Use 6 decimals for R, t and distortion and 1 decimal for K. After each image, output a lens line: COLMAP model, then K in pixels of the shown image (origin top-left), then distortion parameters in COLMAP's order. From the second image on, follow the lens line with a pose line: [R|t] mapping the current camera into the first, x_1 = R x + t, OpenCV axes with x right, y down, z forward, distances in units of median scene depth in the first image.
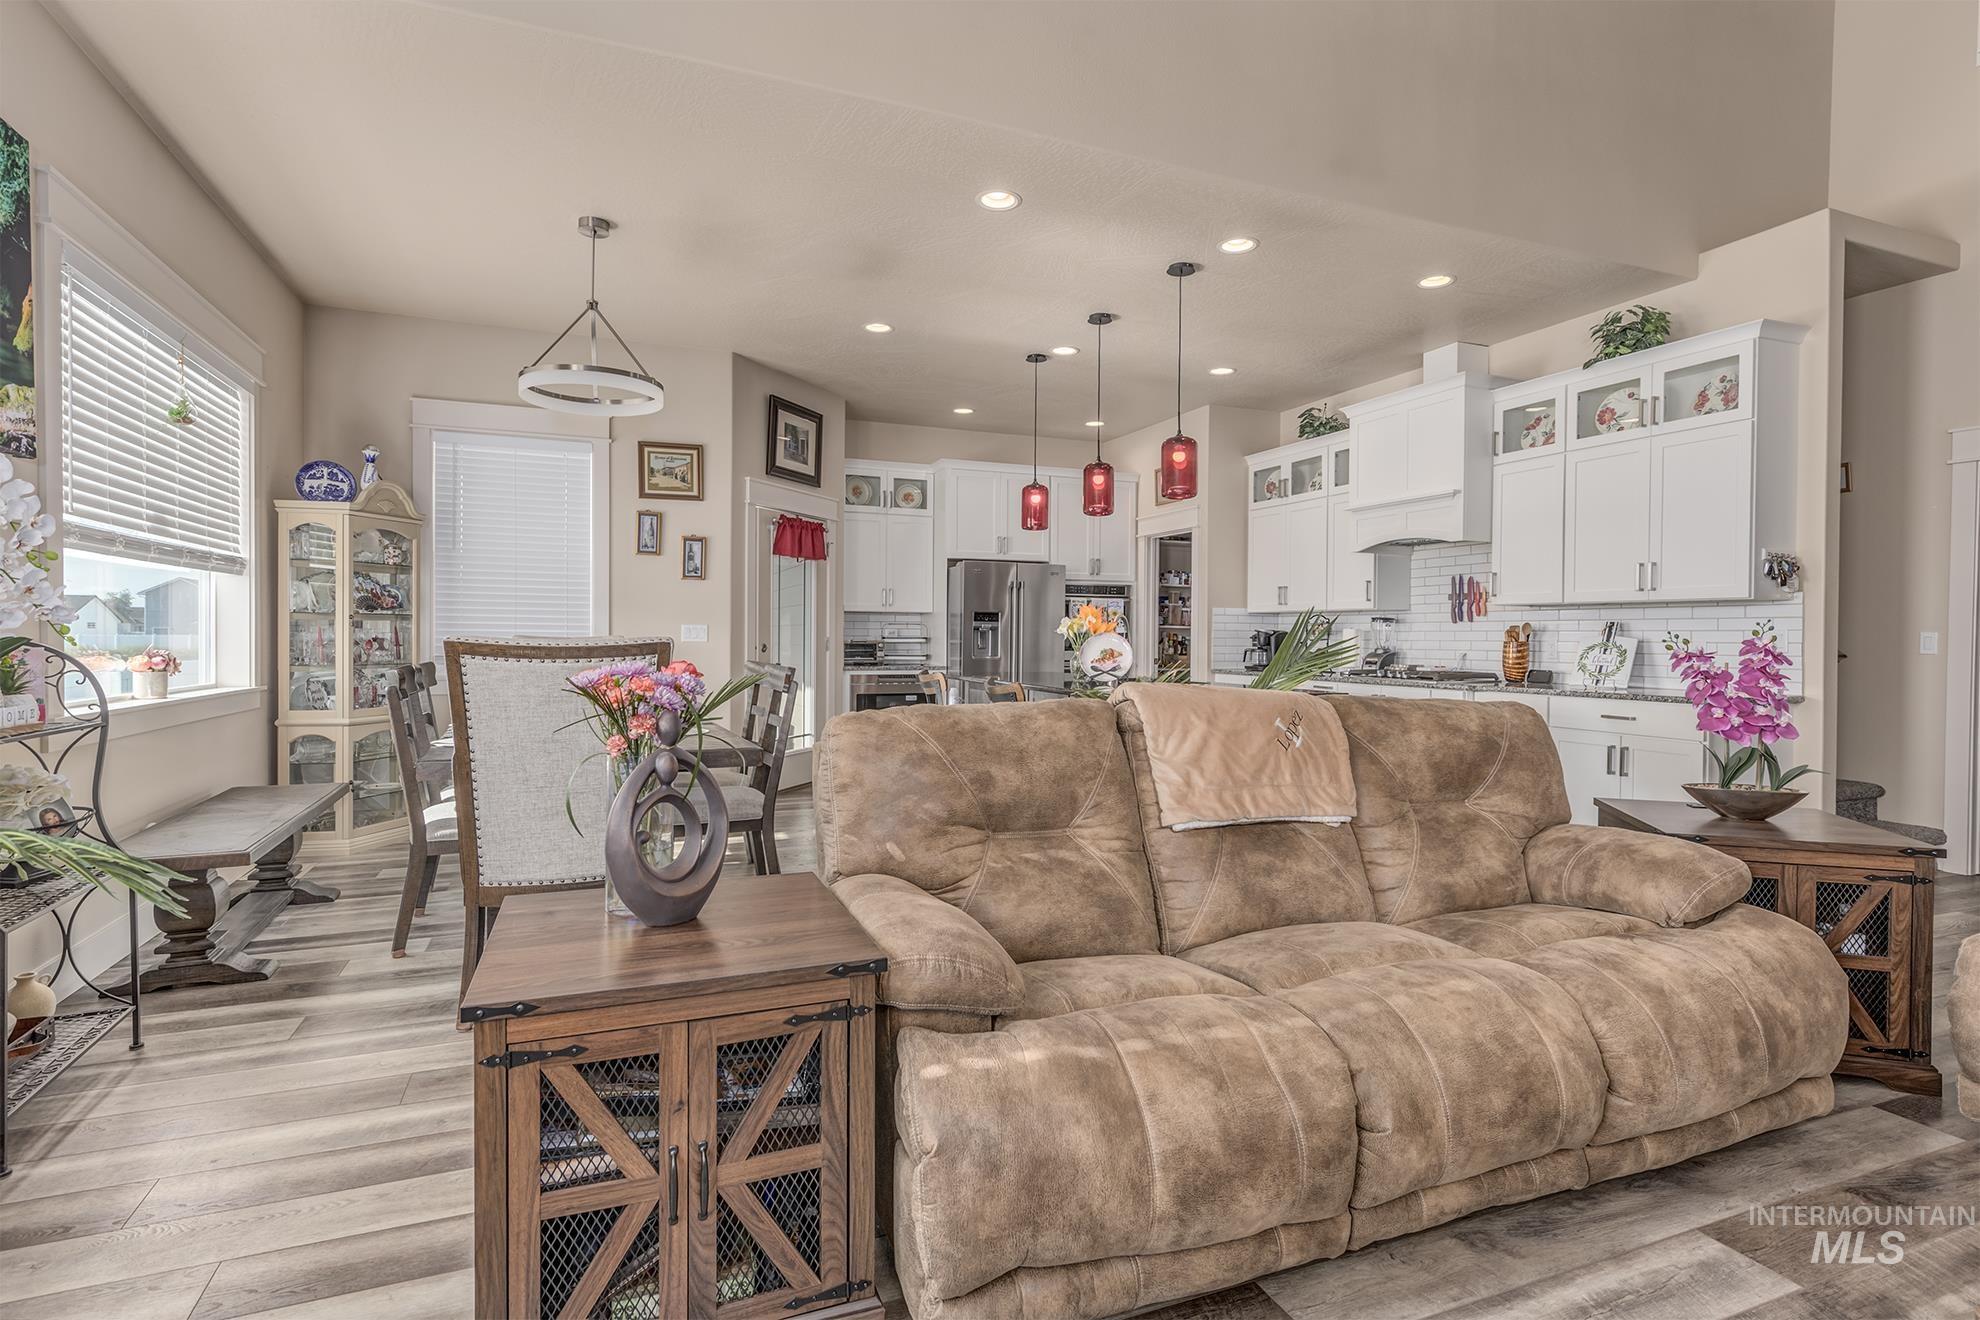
lens RADIAL K [[946.8, 0, 979.7], [0, 946.8, 651.7], [0, 0, 1]] dist [0.000717, -0.000992]
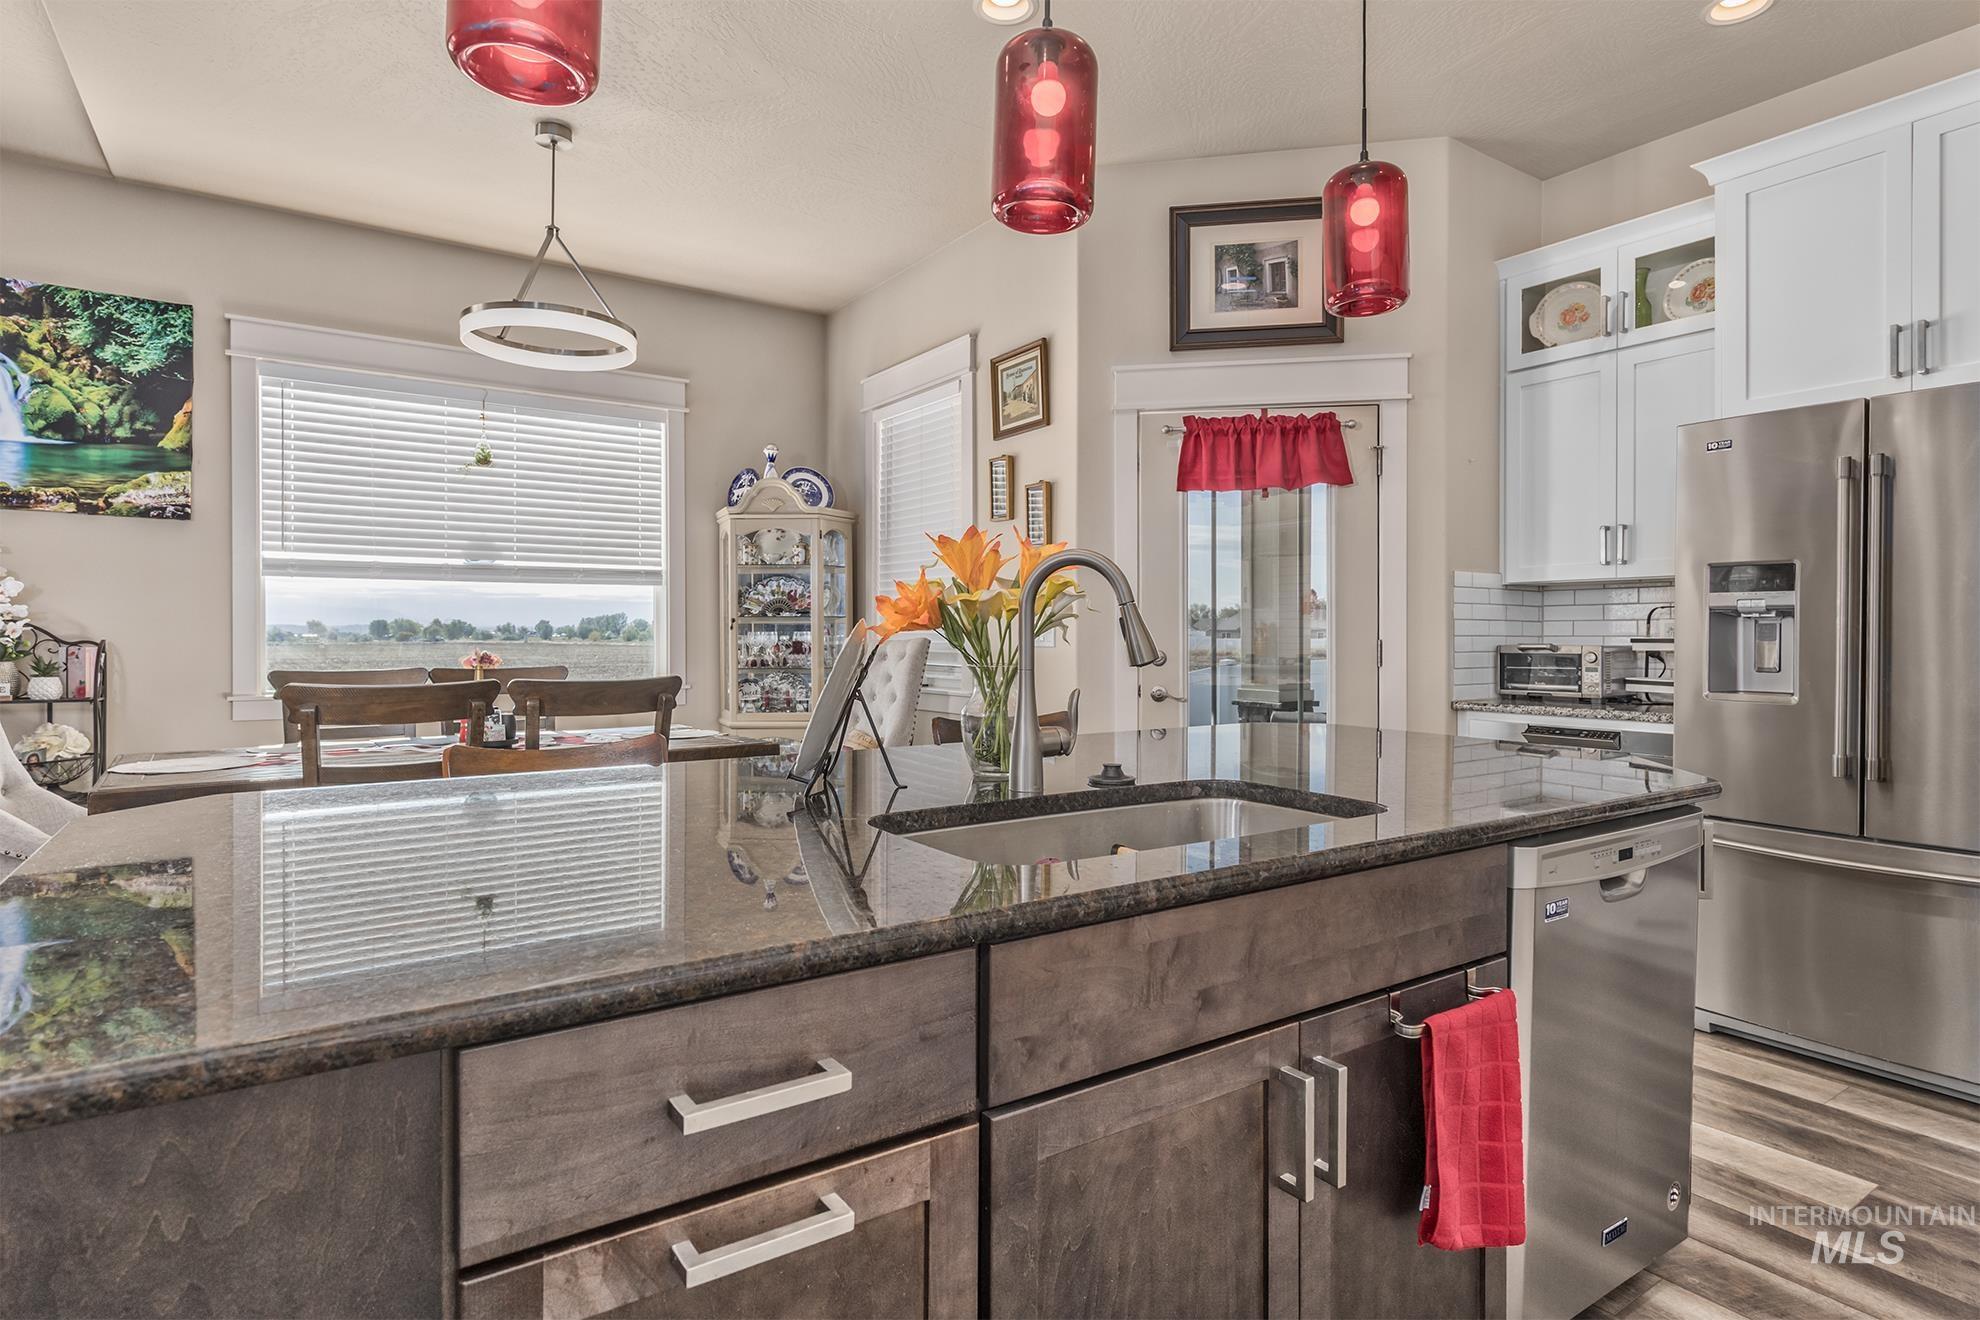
lens RADIAL K [[1028.1, 0, 1002.3], [0, 1028.1, 639.0], [0, 0, 1]] dist [-0.002324, -0.002960]
pose [[0.238748, 0.001255, -0.971081, 0.351991], [-0.013118, 0.999912, -0.001933, -0.013504], [0.970993, 0.013200, 0.238744, 0.770854]]
